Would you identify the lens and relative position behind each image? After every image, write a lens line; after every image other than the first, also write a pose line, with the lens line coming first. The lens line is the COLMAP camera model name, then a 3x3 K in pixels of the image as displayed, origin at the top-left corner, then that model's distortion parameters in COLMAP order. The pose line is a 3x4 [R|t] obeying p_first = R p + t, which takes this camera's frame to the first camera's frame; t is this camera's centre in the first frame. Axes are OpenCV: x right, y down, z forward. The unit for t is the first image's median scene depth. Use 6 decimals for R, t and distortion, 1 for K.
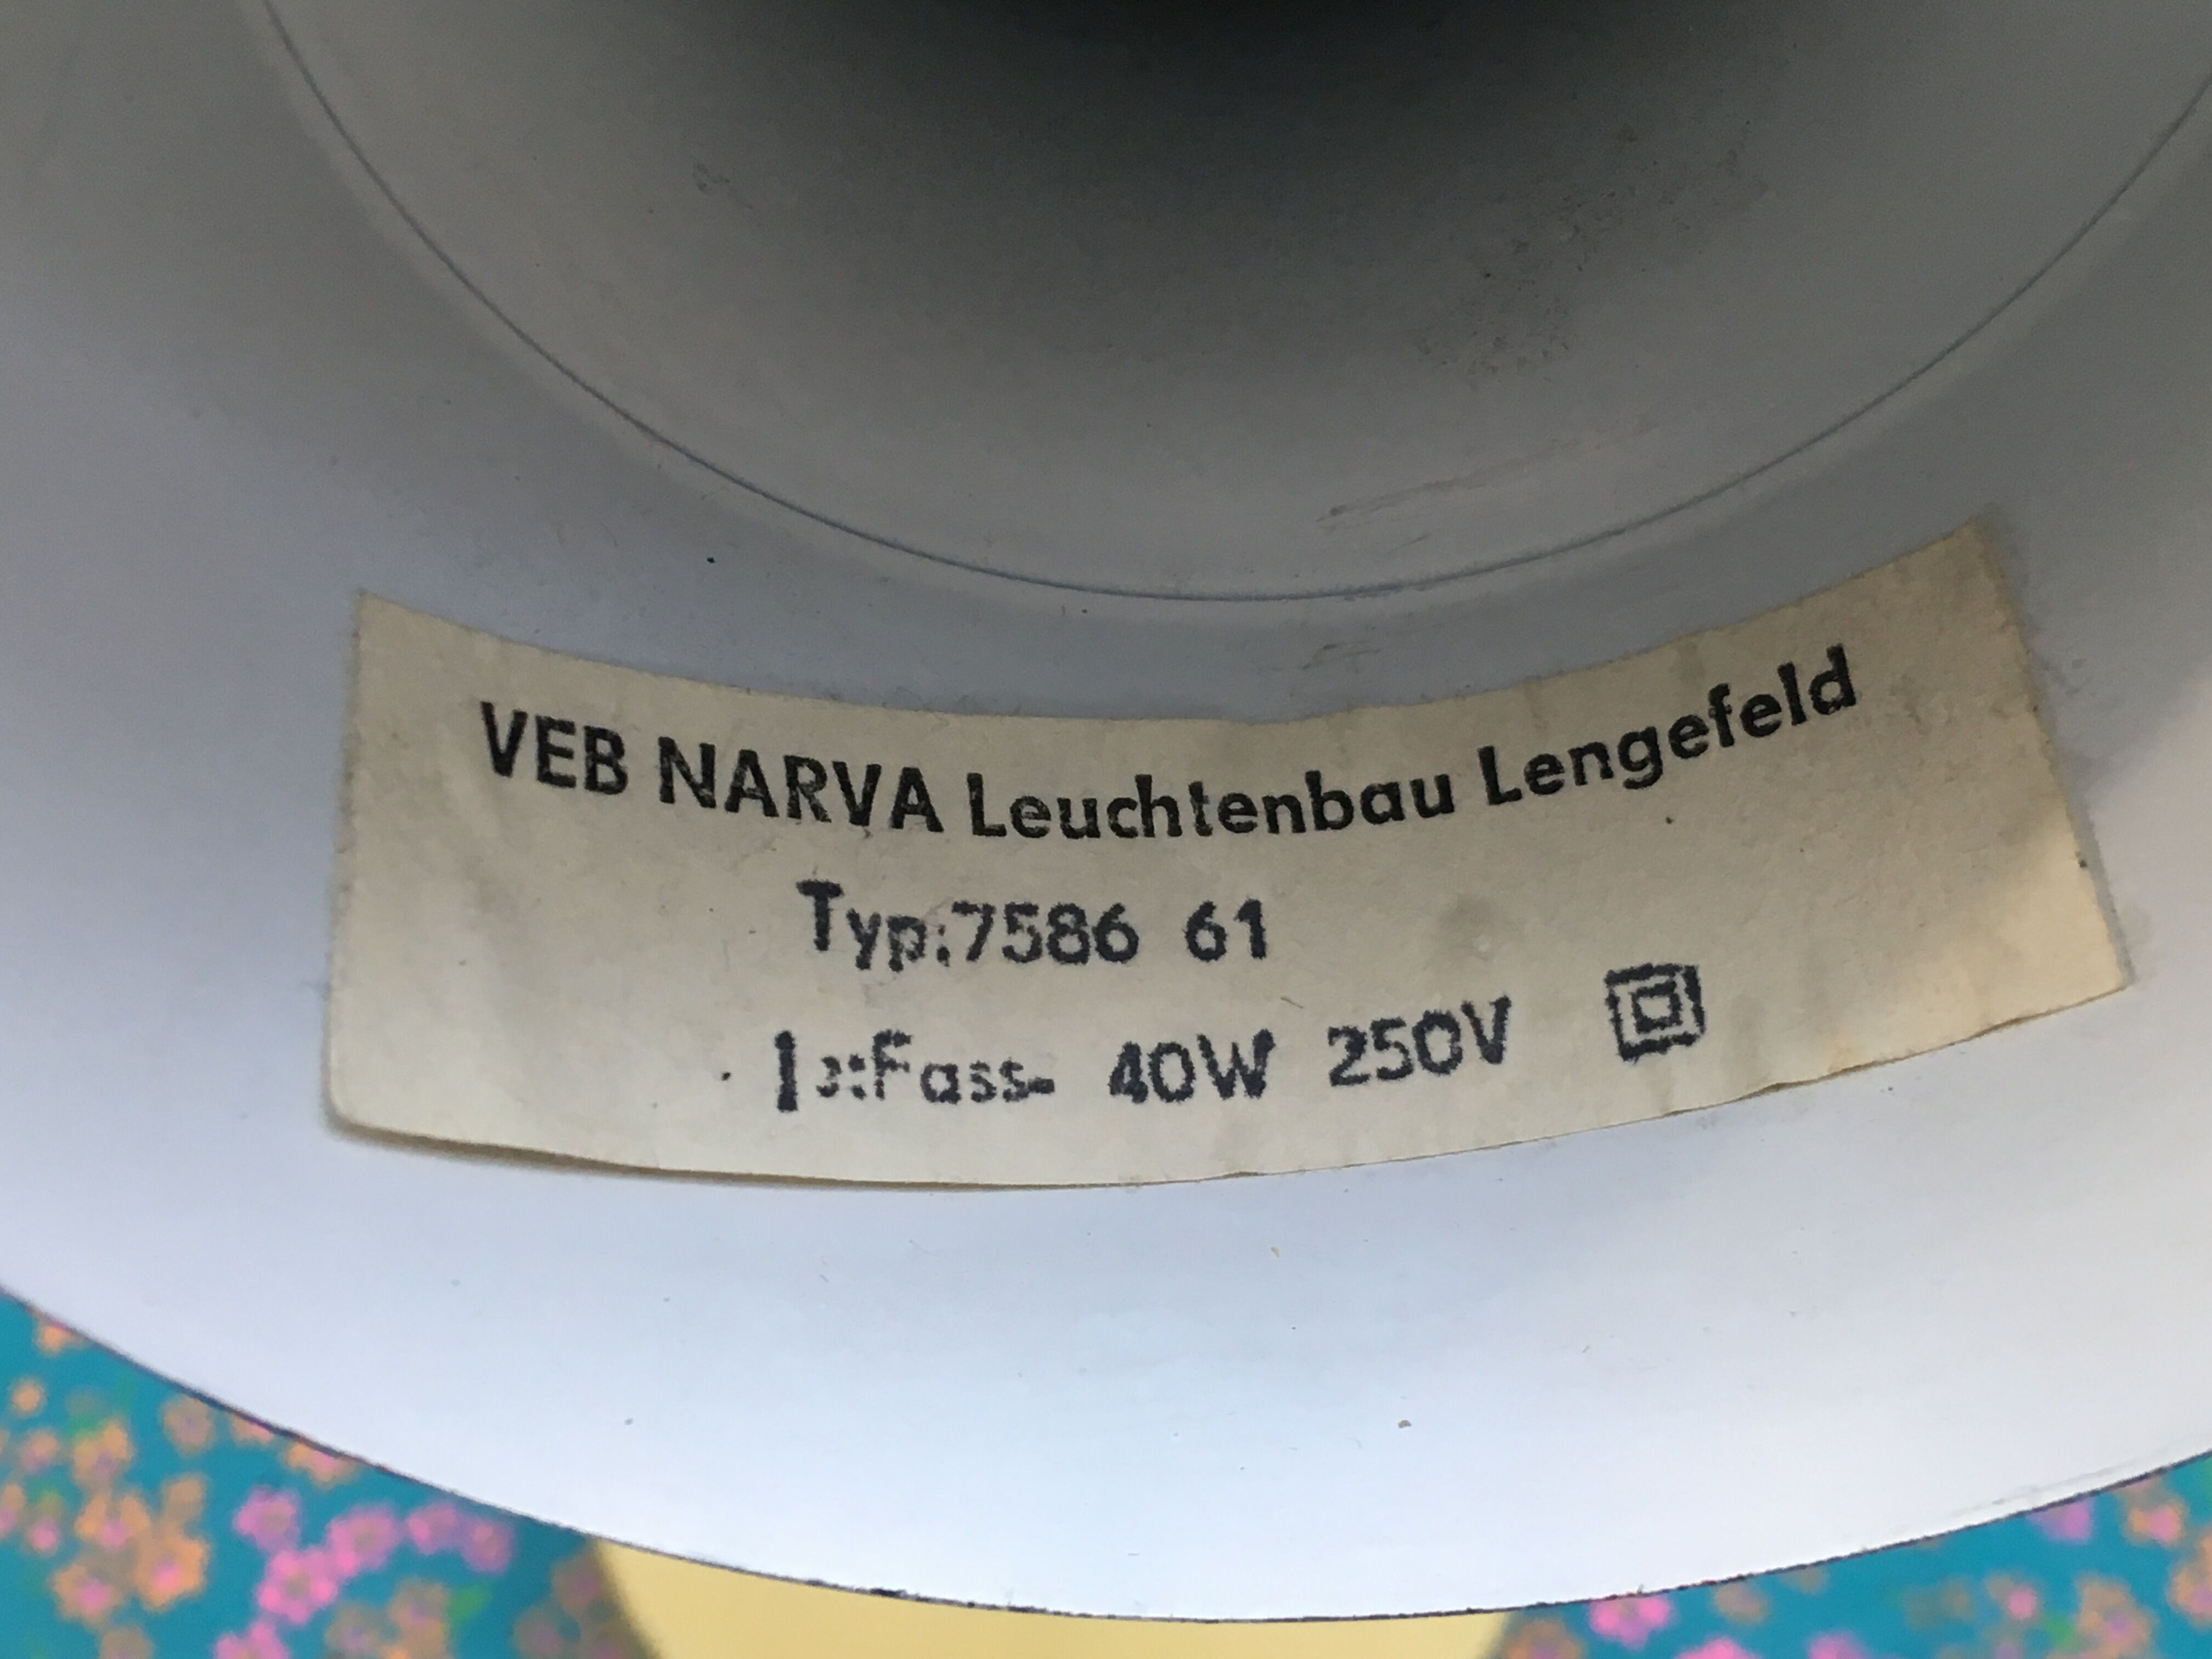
lens RADIAL K [[2970.8, 0, 1108.4], [0, 2970.8, 827.2], [0, 0, 1]] dist [0.021321, 0.000000]
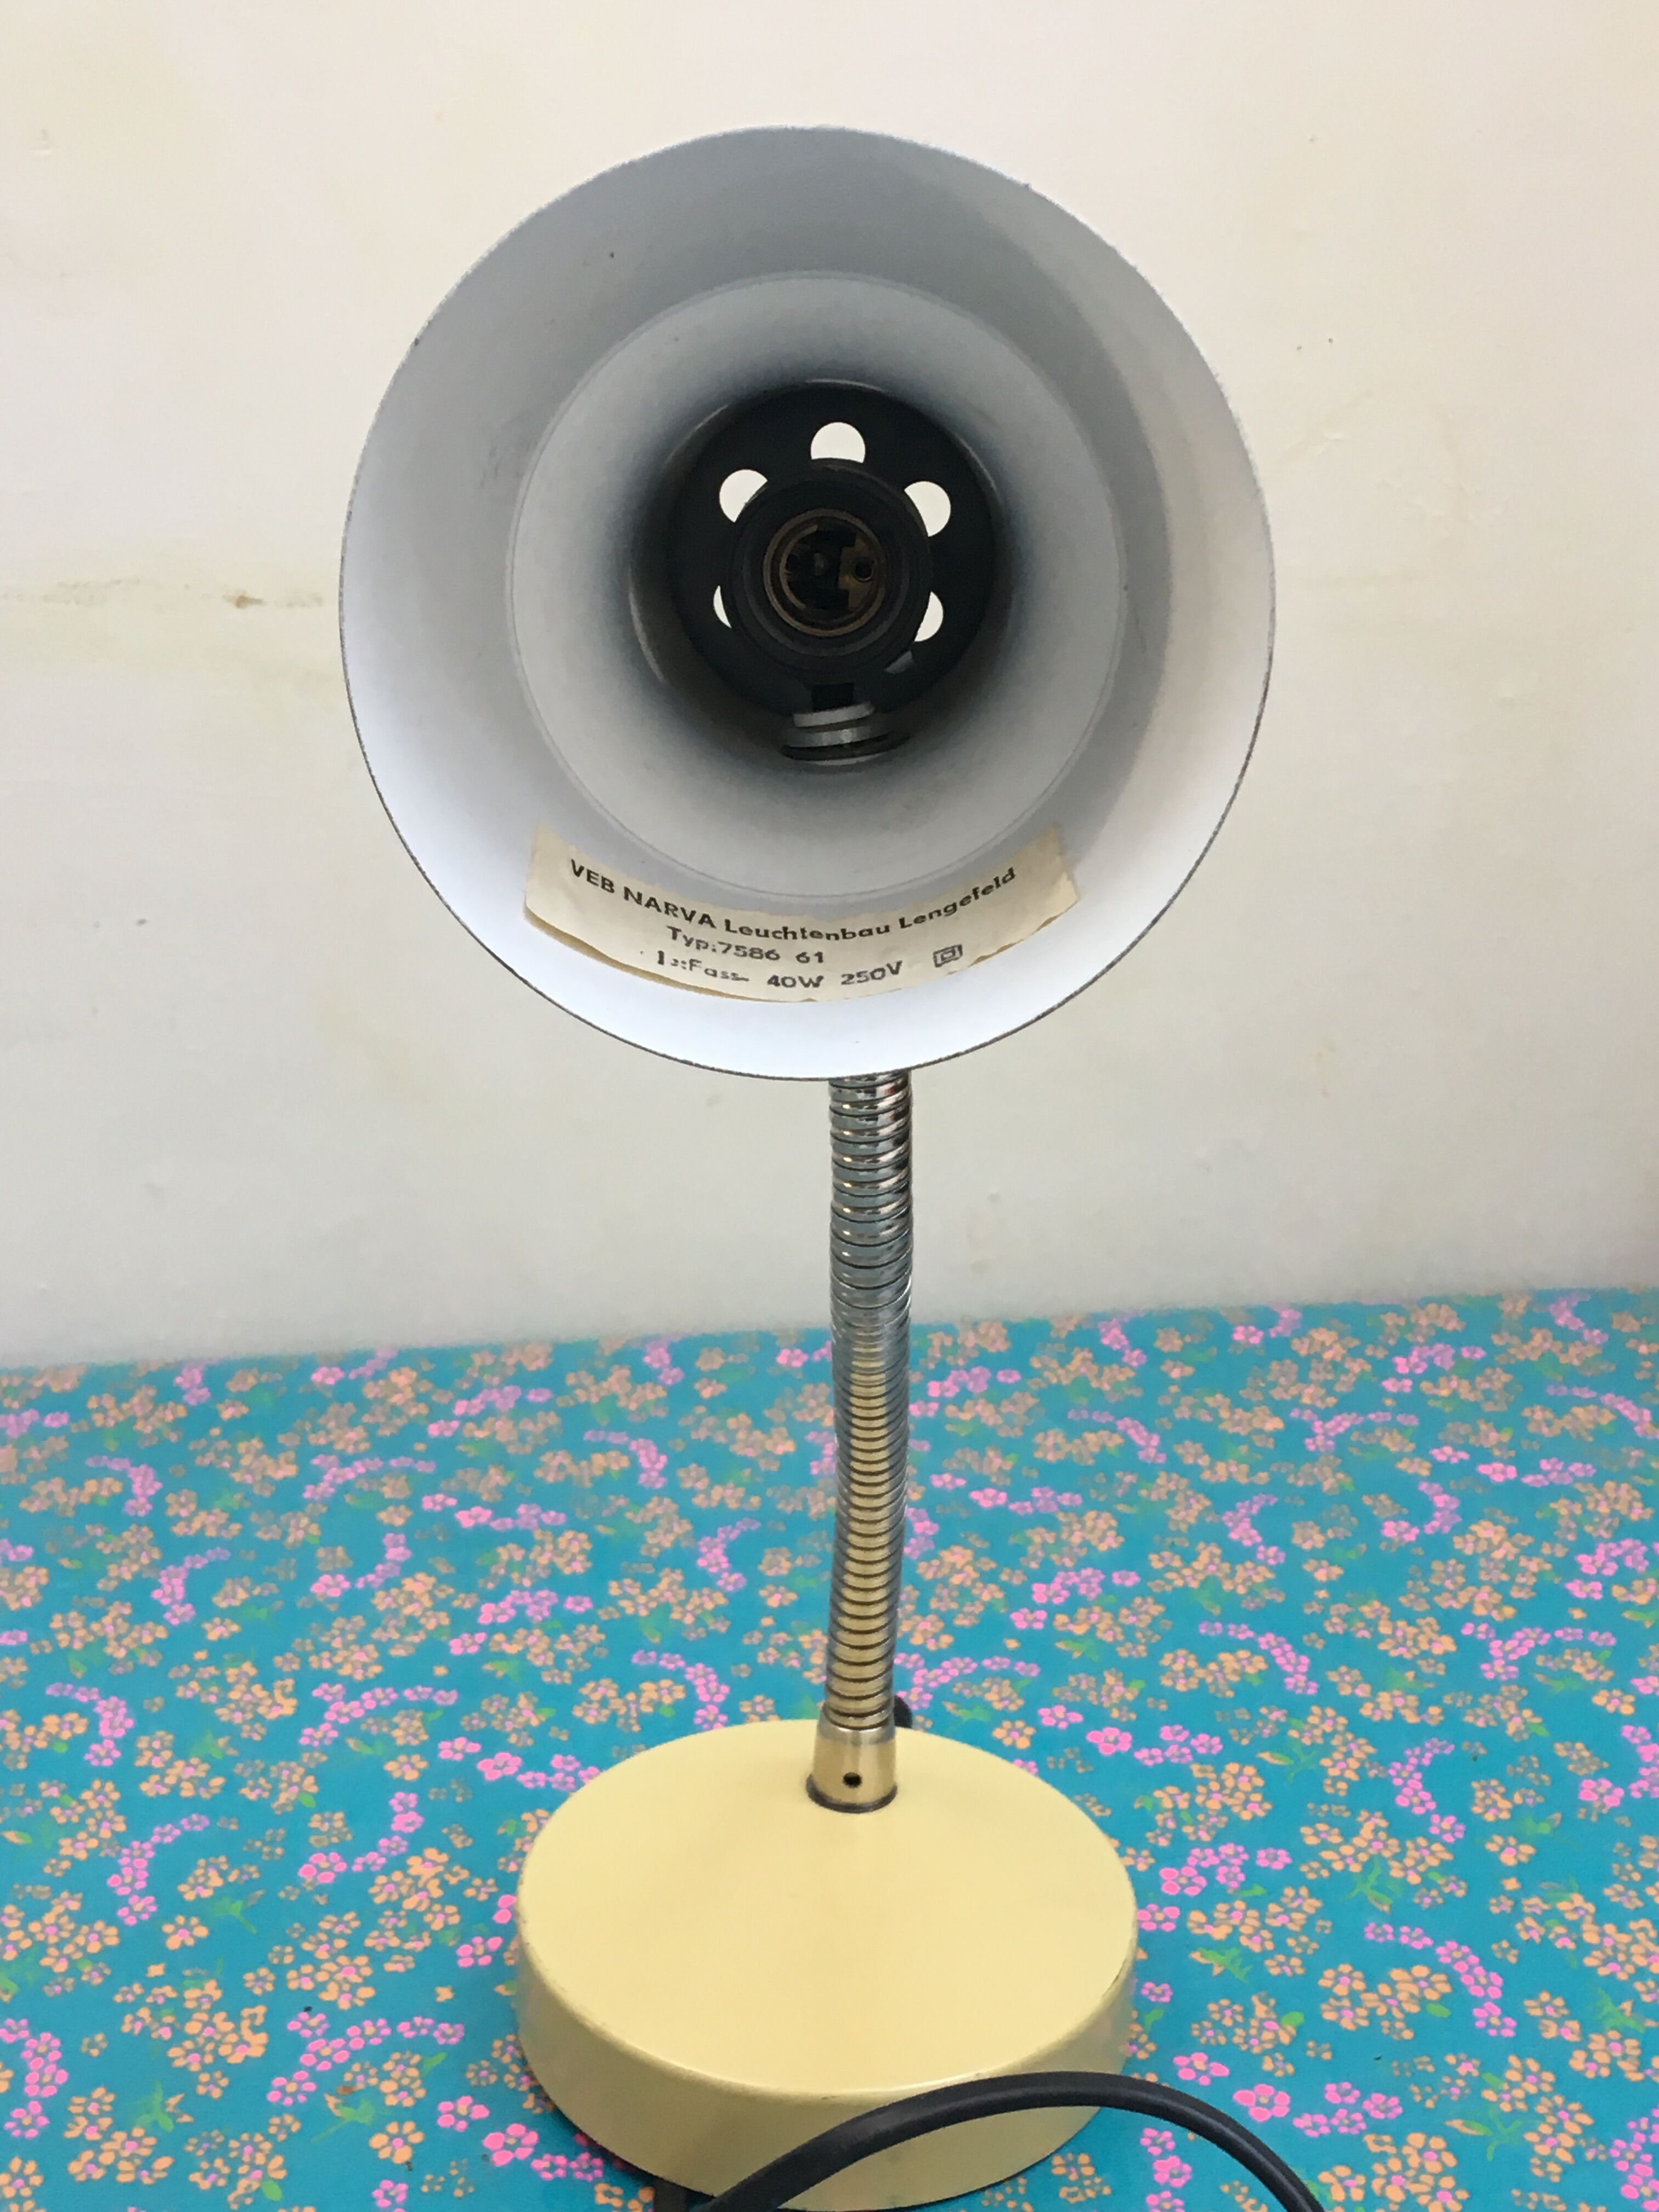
lens RADIAL K [[2970.8, 0, 828.1], [0, 2970.8, 1107.4], [0, 0, 1]] dist [0.021321, 0.000000]
pose [[0.998083, -0.021109, -0.058172, 0.229600], [-0.012752, 0.849701, -0.527111, 1.745204], [0.060556, 0.526842, 0.847803, -1.452559]]
